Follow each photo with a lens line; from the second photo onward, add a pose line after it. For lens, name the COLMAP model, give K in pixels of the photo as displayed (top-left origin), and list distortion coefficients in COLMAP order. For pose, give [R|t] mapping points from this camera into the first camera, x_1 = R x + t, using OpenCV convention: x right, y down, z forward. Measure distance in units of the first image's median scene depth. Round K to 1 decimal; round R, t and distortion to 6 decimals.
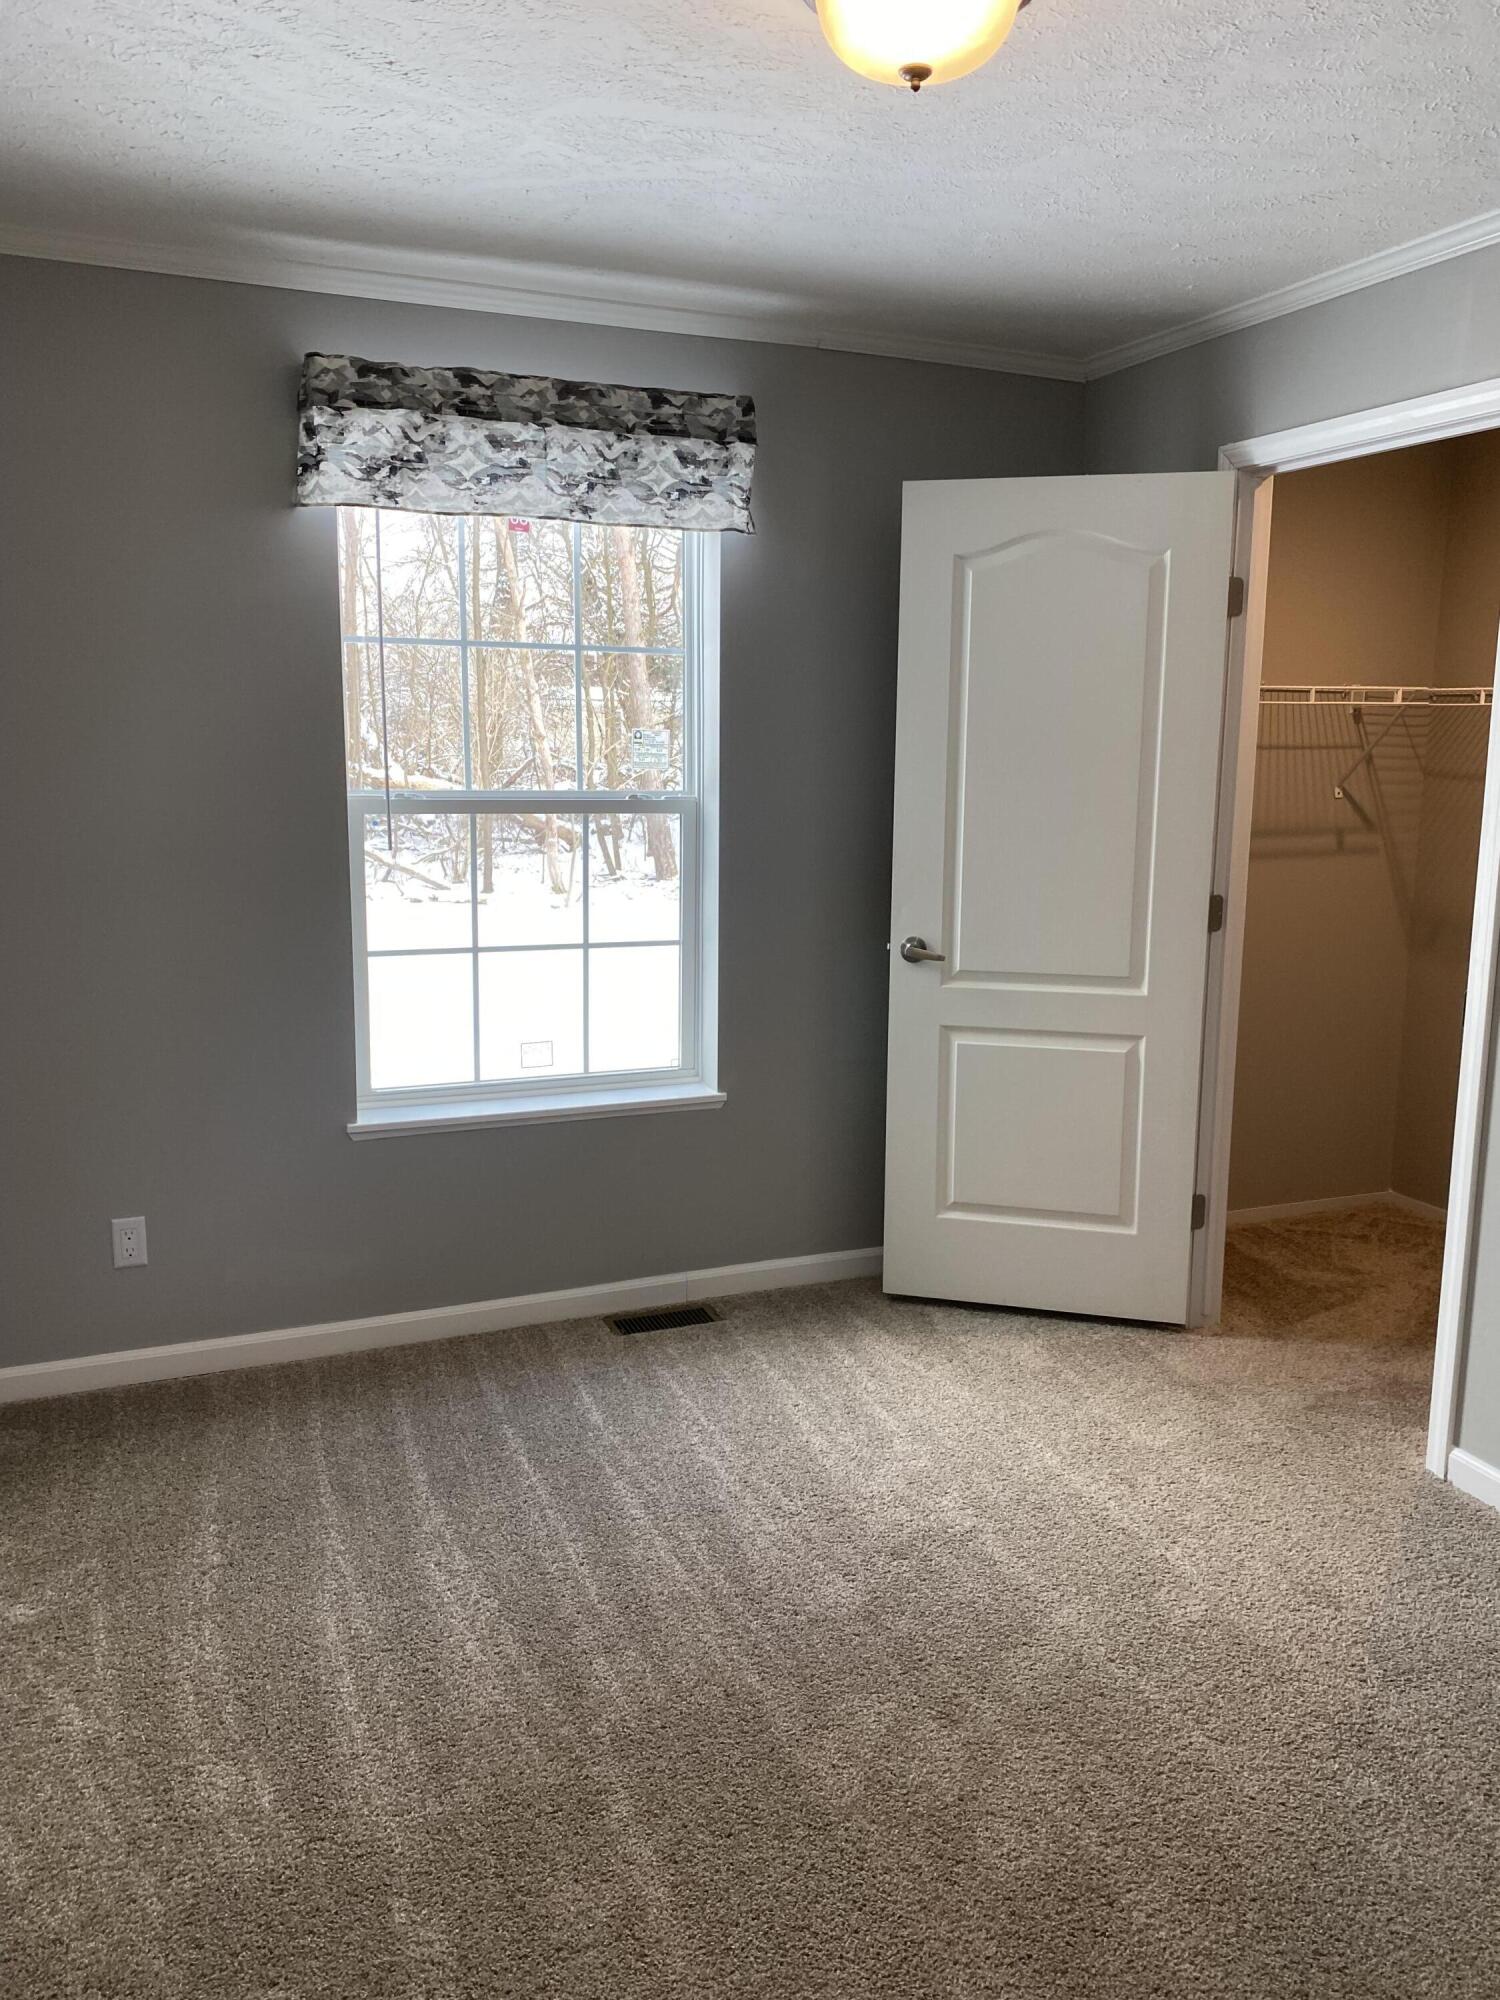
lens RADIAL K [[1529.2, 0, 757.6], [0, 1529.2, 999.5], [0, 0, 1]] dist [0.044813, -0.049338]
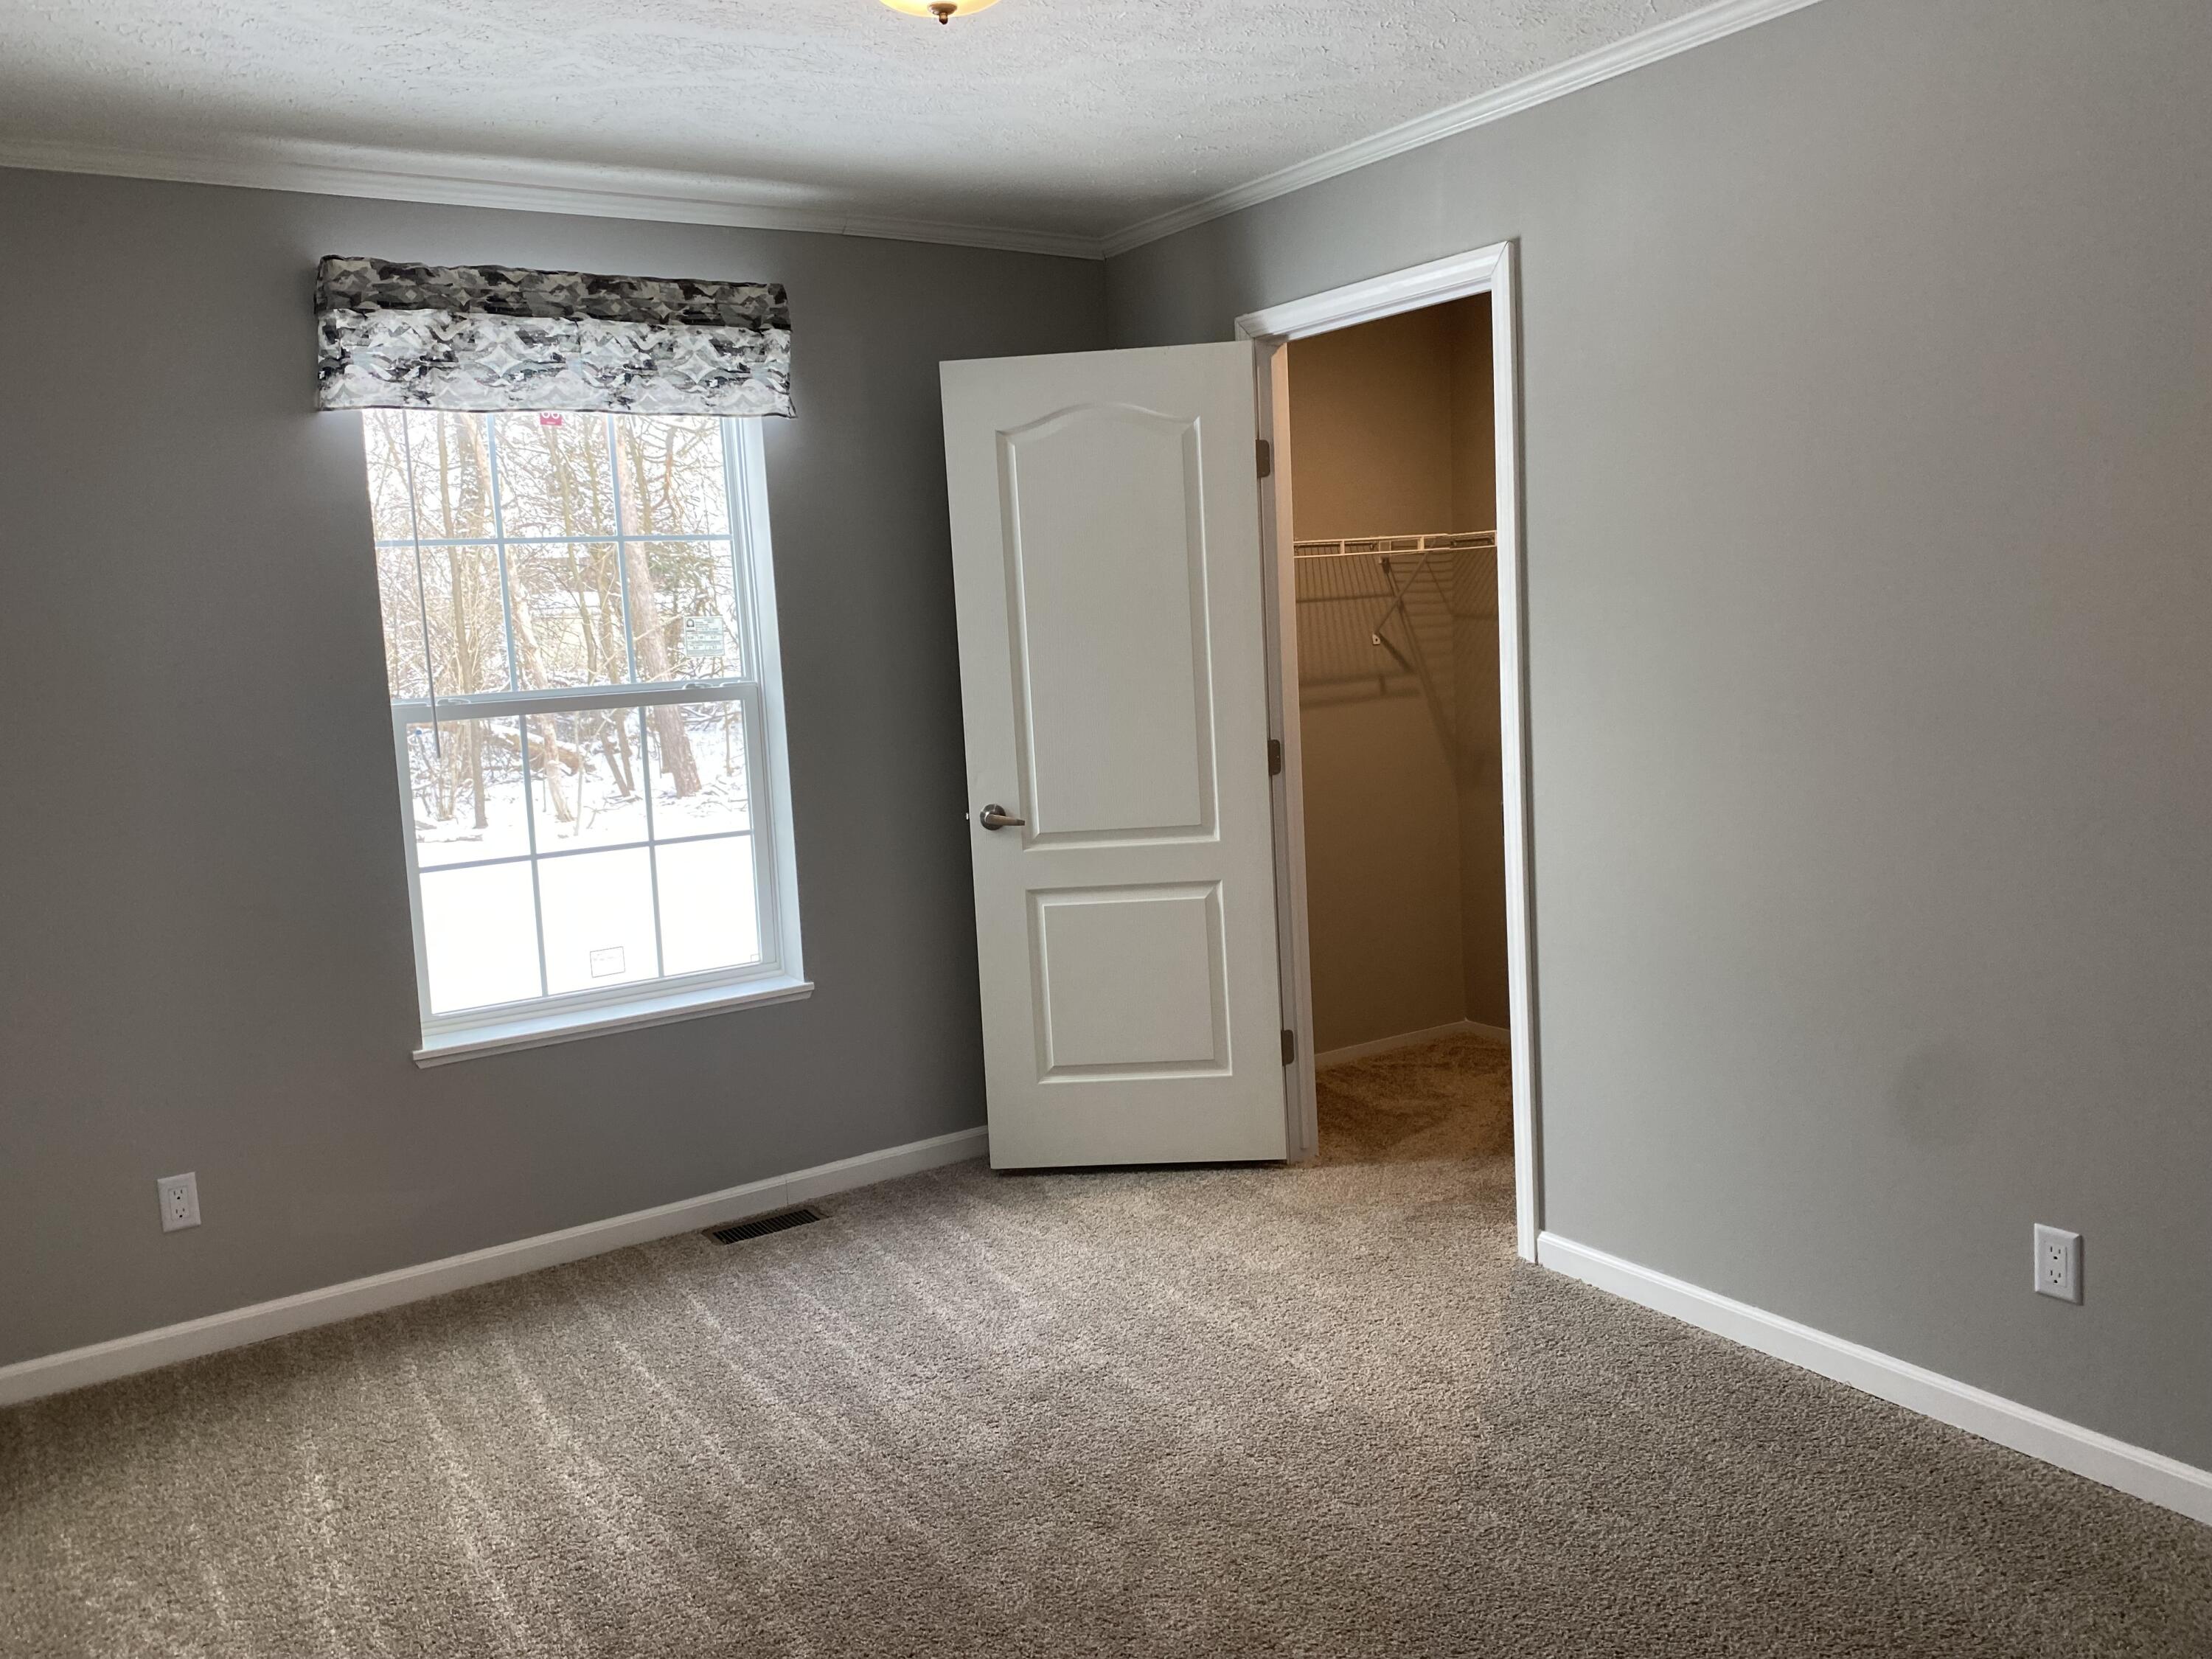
lens RADIAL K [[1691.3, 0, 1065.7], [0, 1691.3, 821.4], [0, 0, 1]] dist [0.044813, -0.049338]
pose [[0.982754, -0.084089, 0.164694, -0.038157], [0.093278, 0.994440, -0.048865, 0.033548], [-0.159670, 0.063385, 0.985133, -0.117579]]
